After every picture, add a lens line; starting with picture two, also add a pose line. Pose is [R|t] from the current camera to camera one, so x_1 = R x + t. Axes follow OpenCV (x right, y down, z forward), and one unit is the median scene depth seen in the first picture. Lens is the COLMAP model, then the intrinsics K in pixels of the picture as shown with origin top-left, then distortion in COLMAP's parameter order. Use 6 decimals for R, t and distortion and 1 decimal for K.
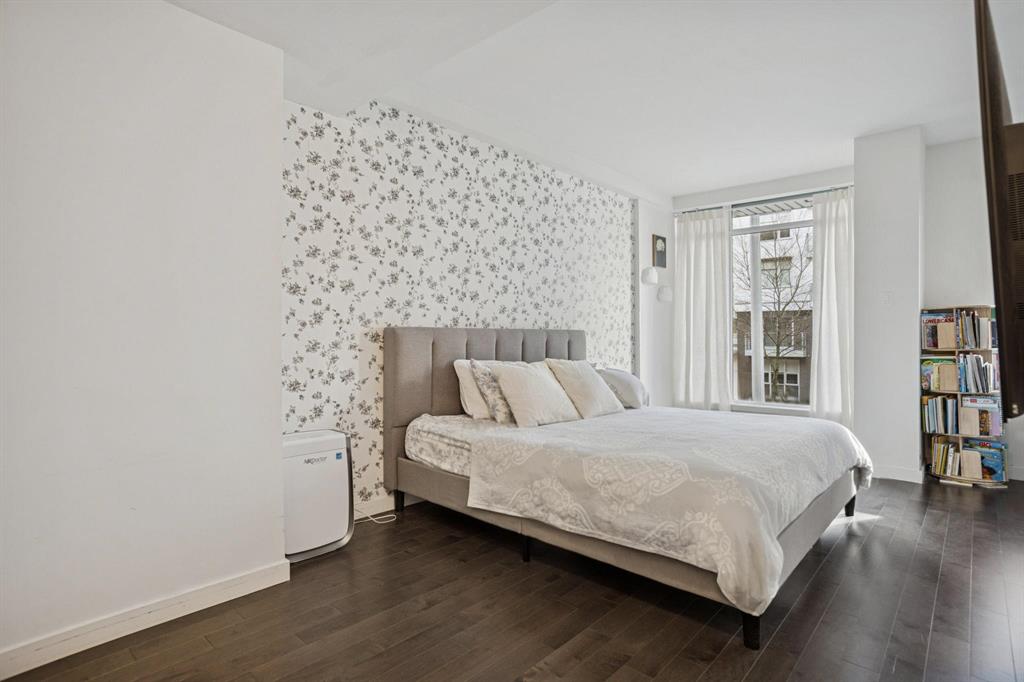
lens RADIAL K [[533.7, 0, 548.1], [0, 533.7, 330.0], [0, 0, 1]] dist [-0.053555, 0.037270]
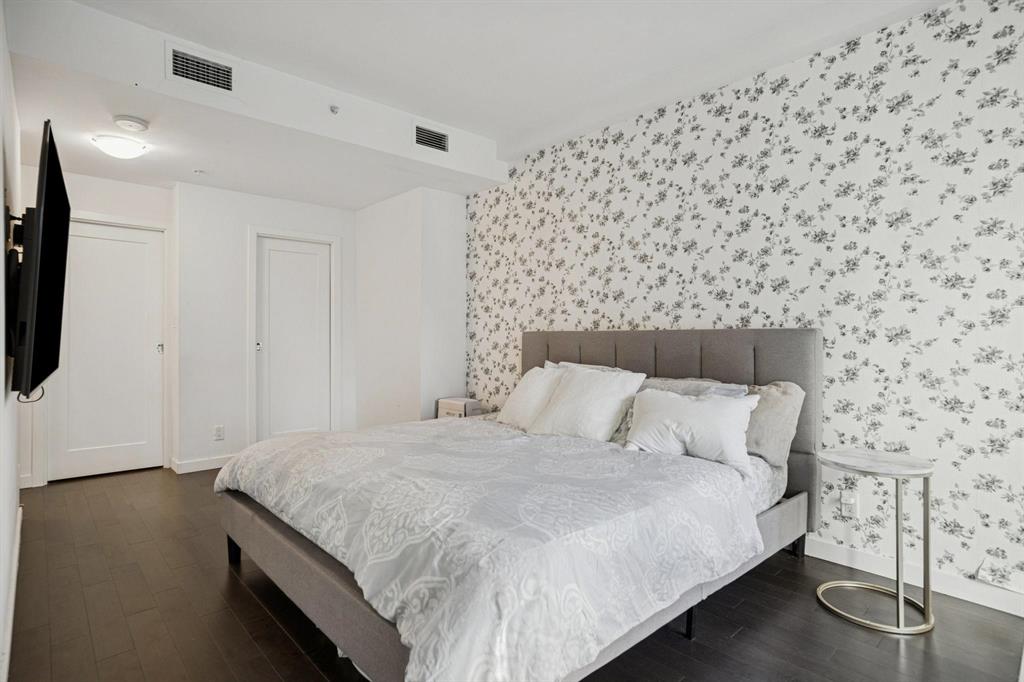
lens RADIAL K [[533.7, 0, 513.6], [0, 533.7, 341.4], [0, 0, 1]] dist [-0.053555, 0.037270]
pose [[-0.126592, 0.000186, -0.991955, 0.786304], [0.007656, 0.999970, -0.000789, 0.014778], [0.991925, -0.007694, -0.126590, 0.931339]]
